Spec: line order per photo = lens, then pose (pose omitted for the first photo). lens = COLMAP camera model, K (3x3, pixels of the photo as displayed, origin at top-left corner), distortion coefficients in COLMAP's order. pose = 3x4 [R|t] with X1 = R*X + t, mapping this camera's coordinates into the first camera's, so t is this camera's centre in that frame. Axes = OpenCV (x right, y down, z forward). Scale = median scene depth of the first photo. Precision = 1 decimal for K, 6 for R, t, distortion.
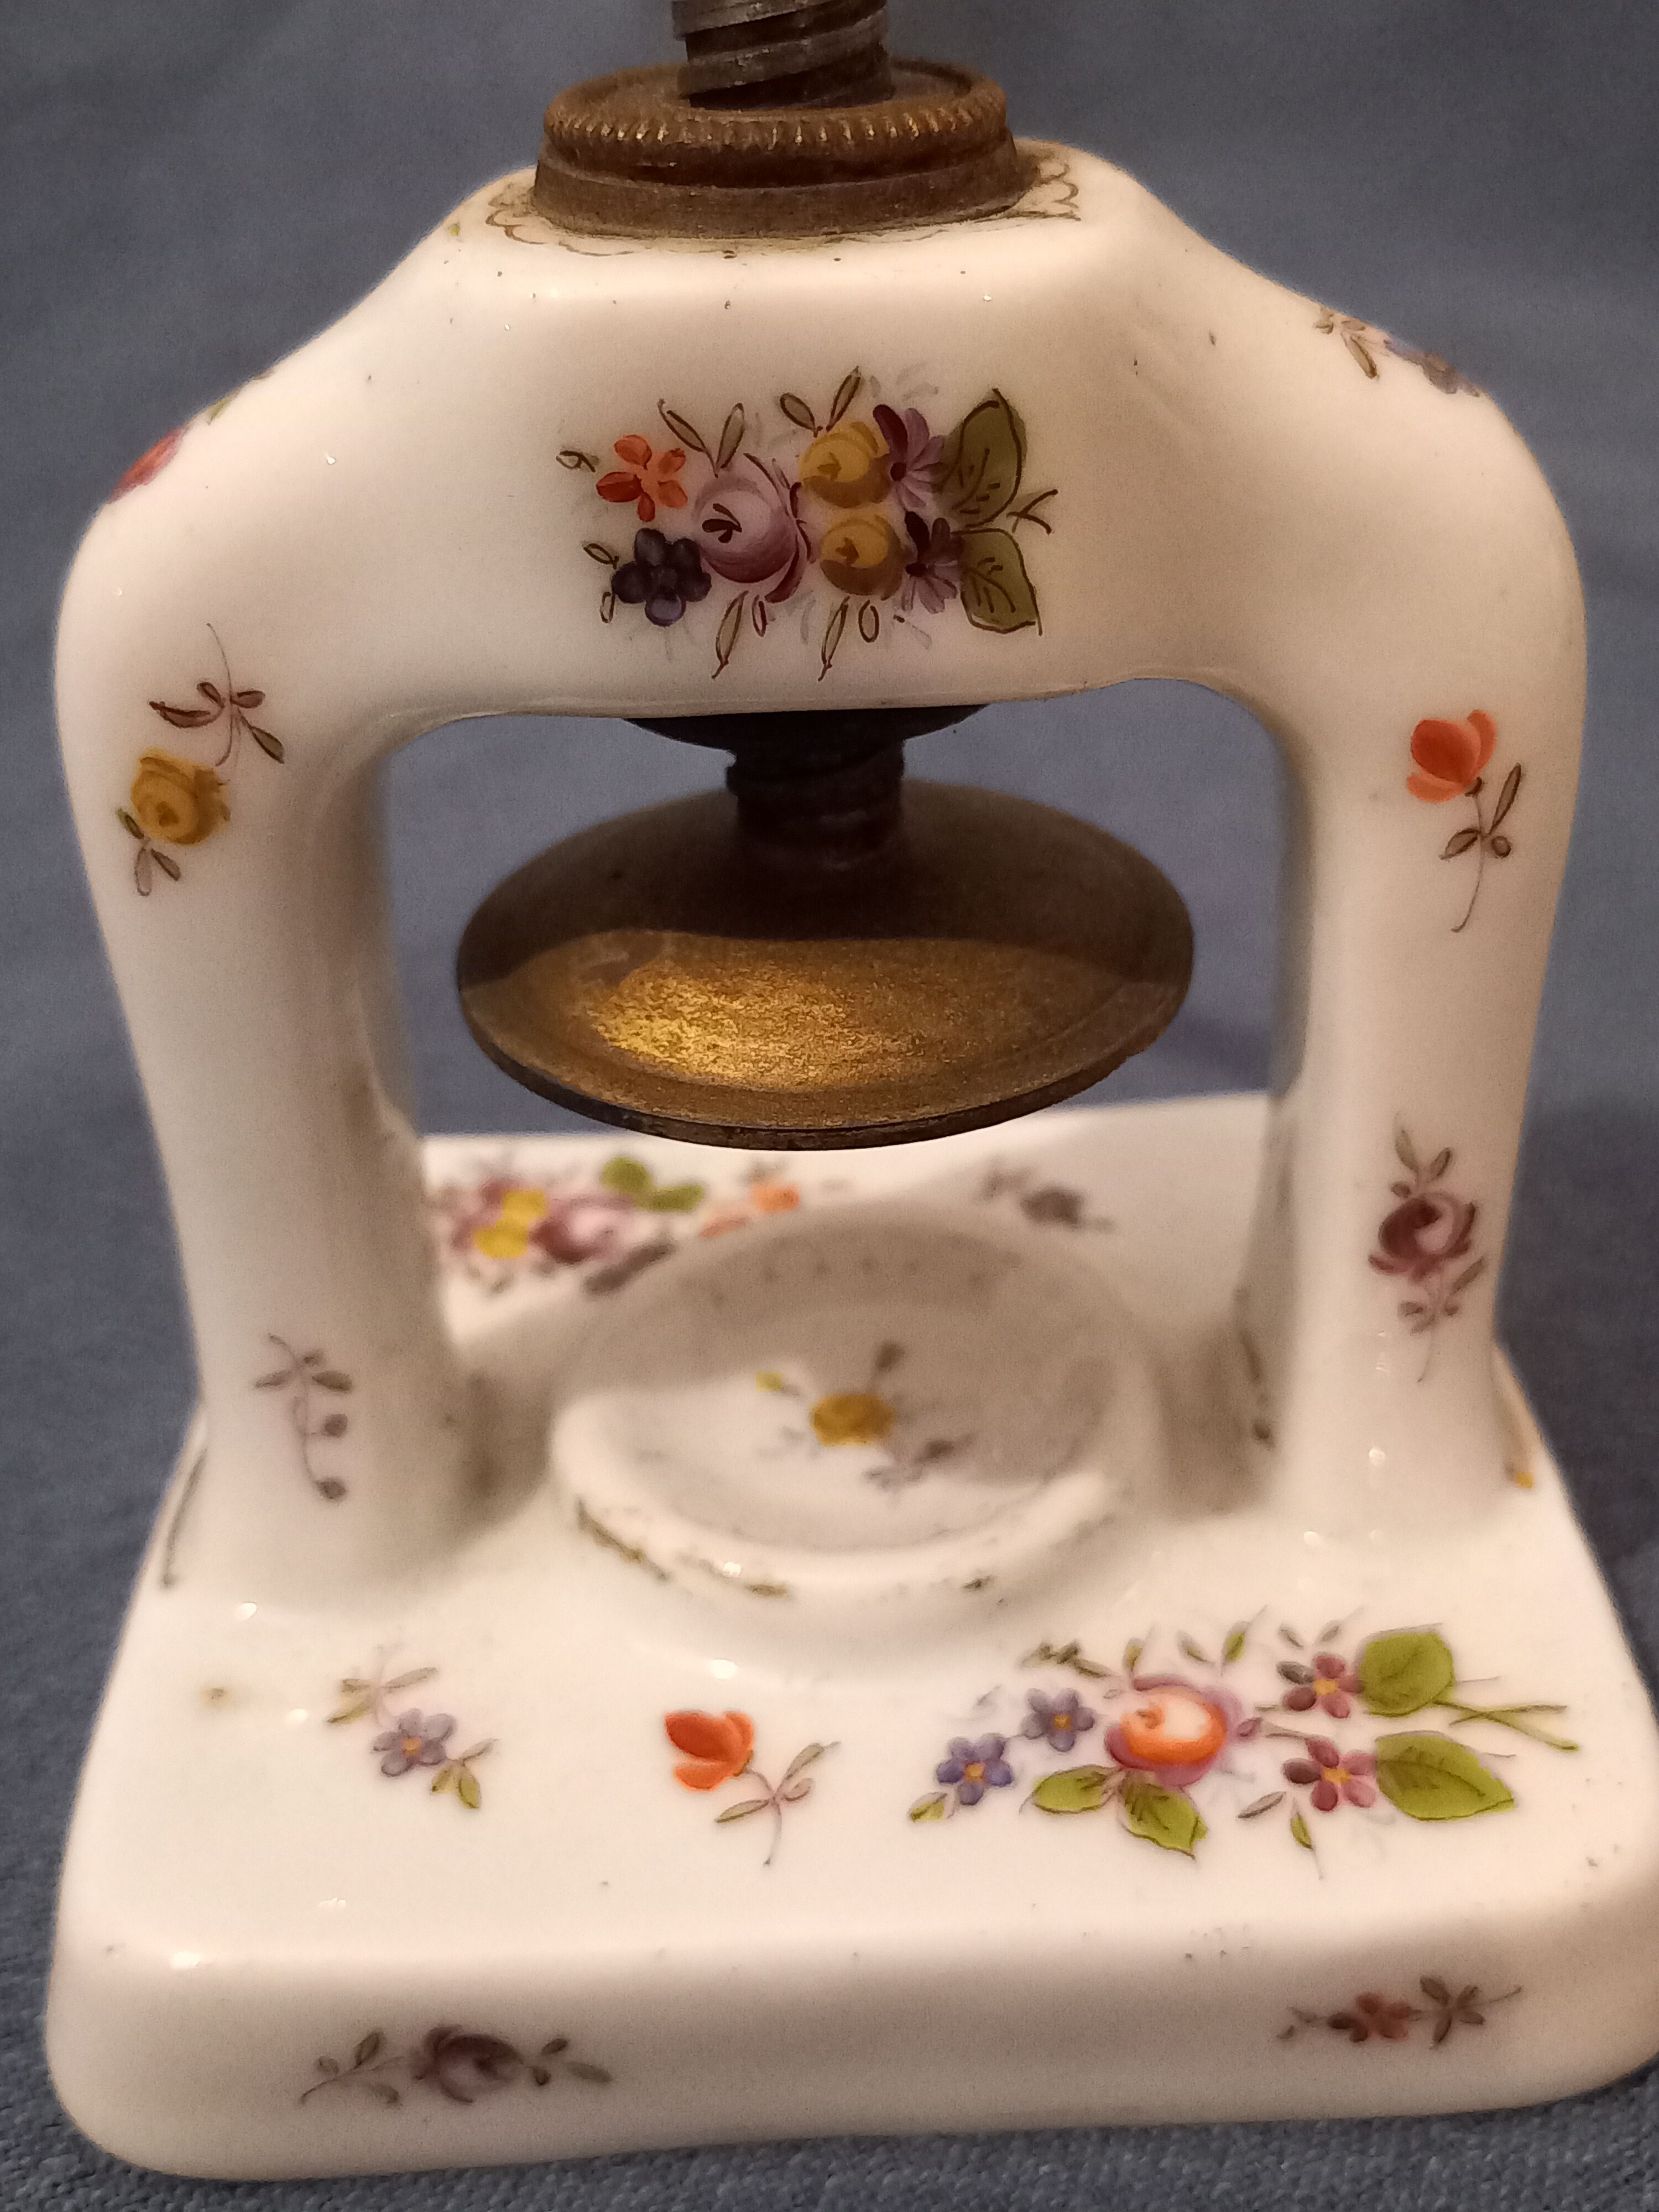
lens RADIAL K [[2202.9, 0, 840.8], [0, 2202.9, 1116.8], [0, 0, 1]] dist [0.101709, -0.331028]
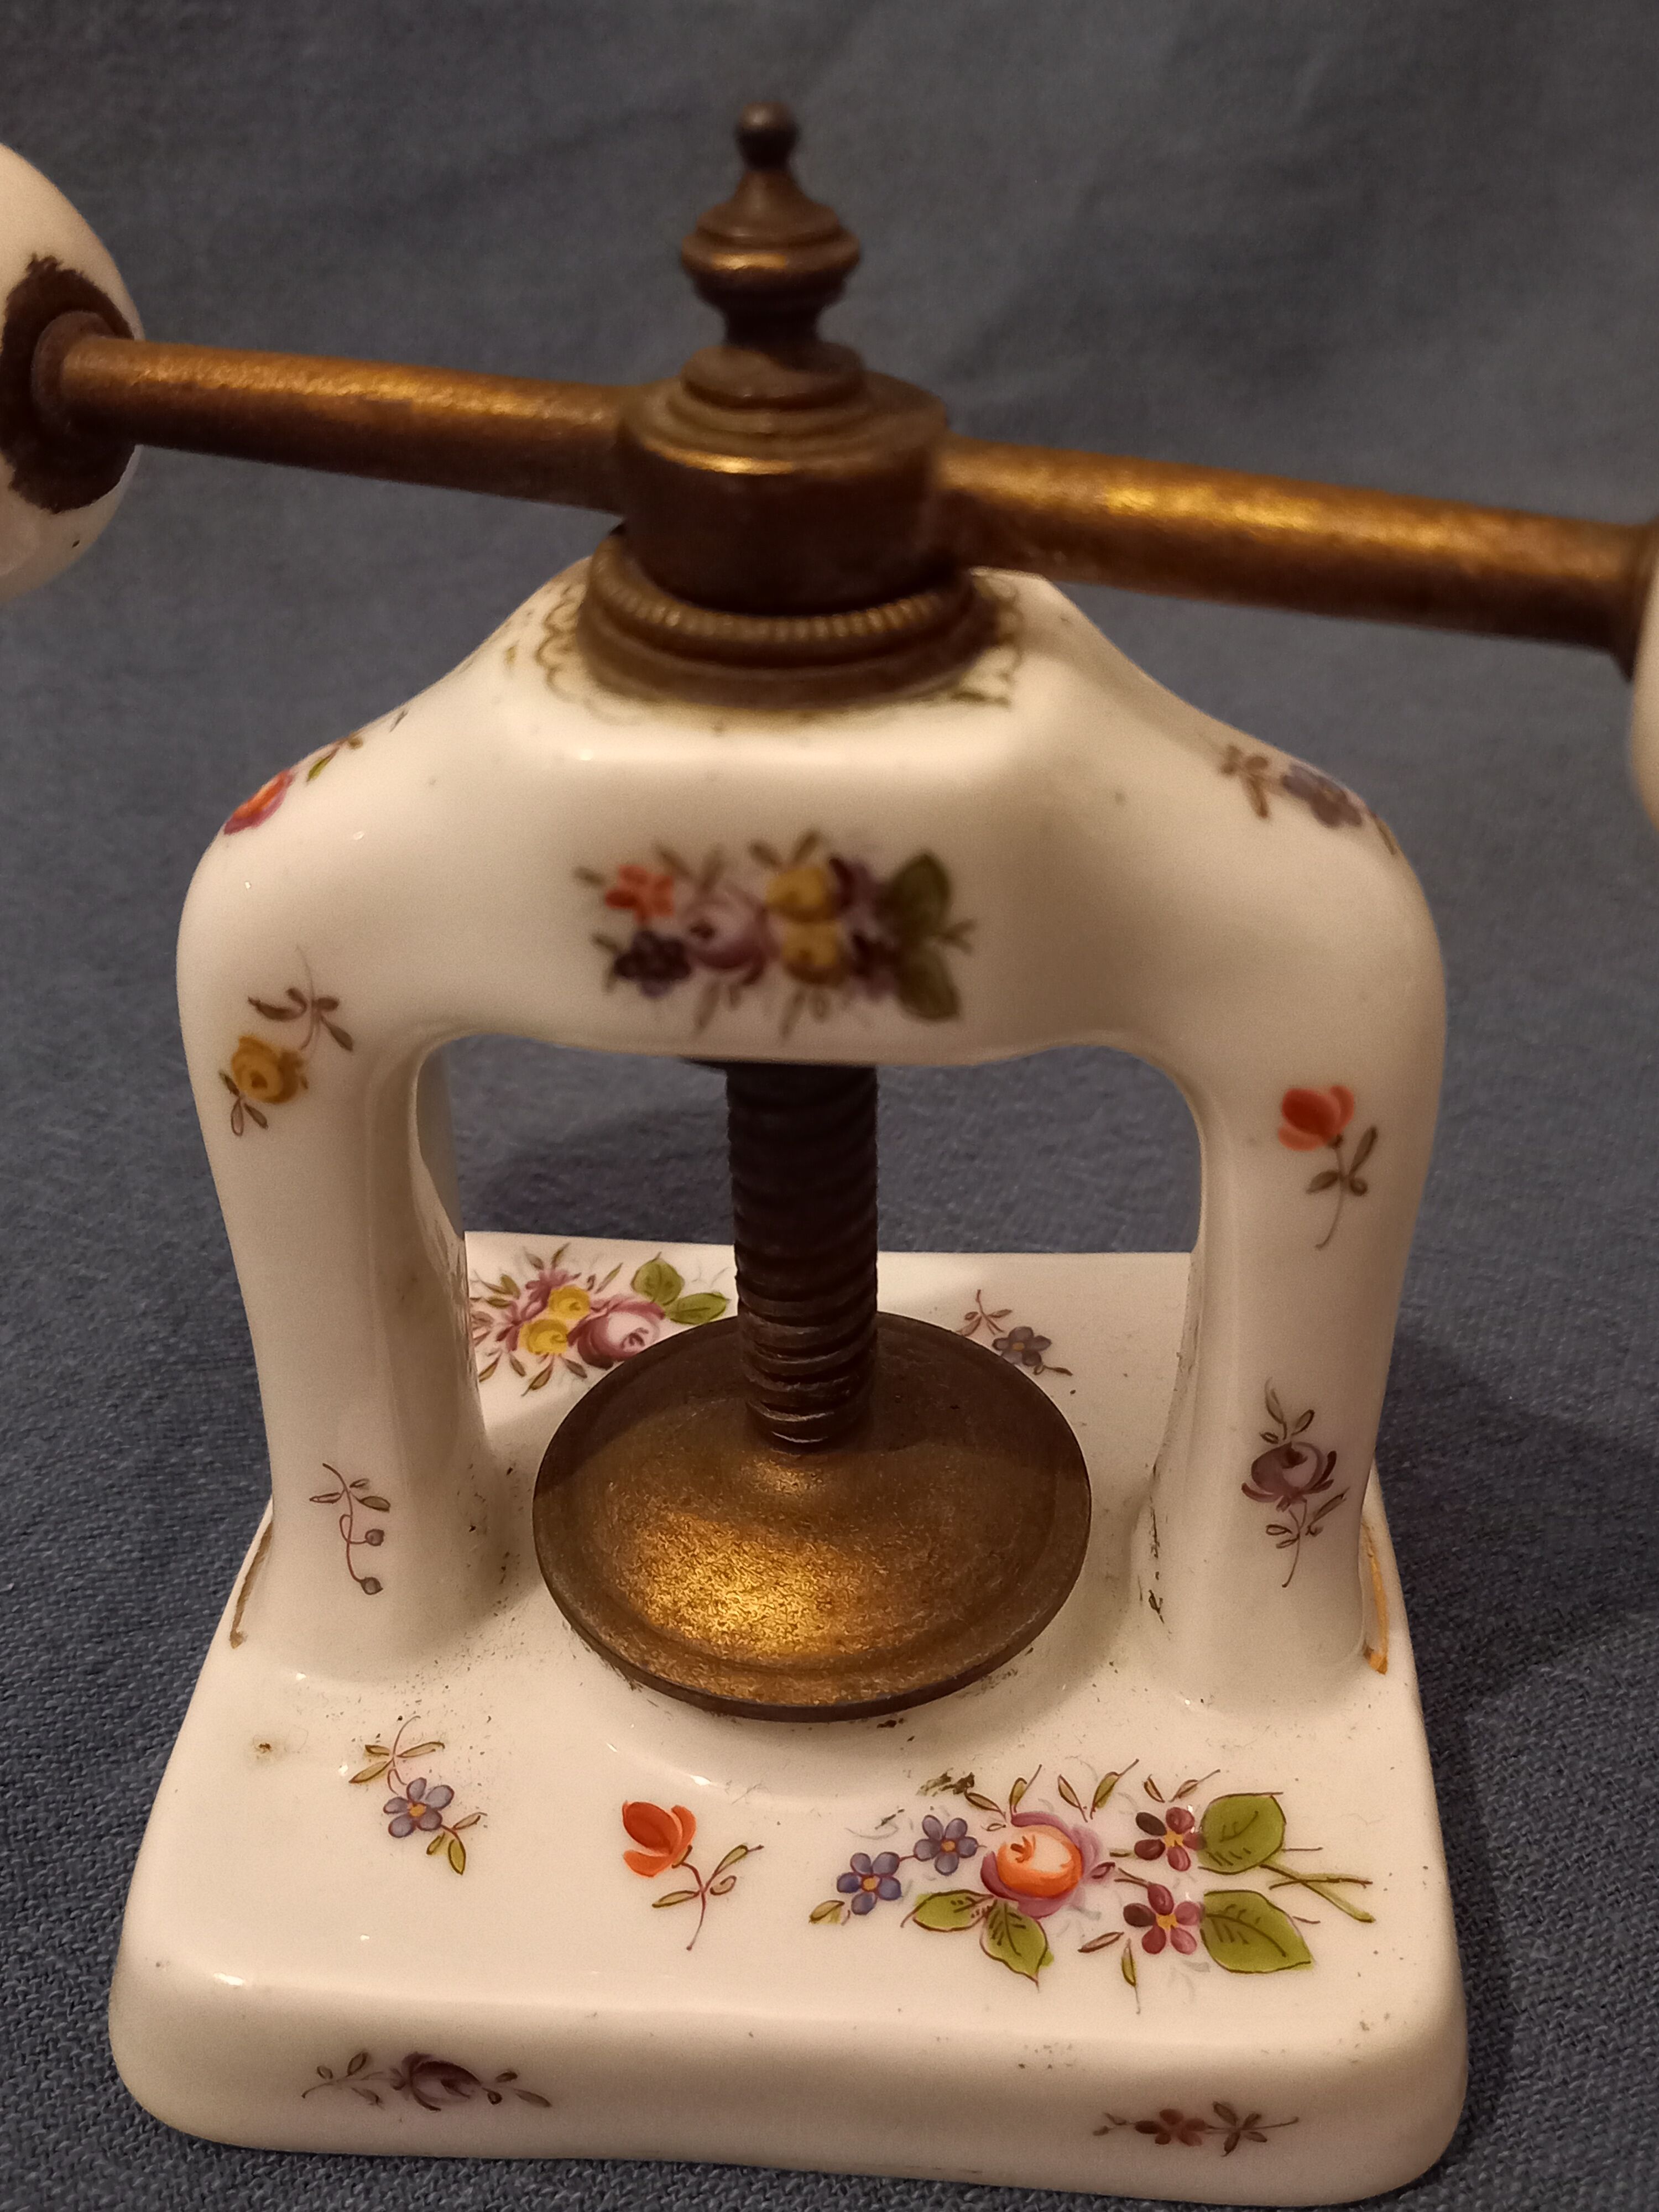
lens RADIAL K [[2125.6, 0, 829.5], [0, 2125.6, 1106.0], [0, 0, 1]] dist [0.116679, -0.302983]
pose [[0.994582, 0.080628, -0.065616, 0.085042], [-0.076713, 0.995238, 0.060141, -0.205016], [0.070153, -0.054781, 0.996031, -0.152016]]
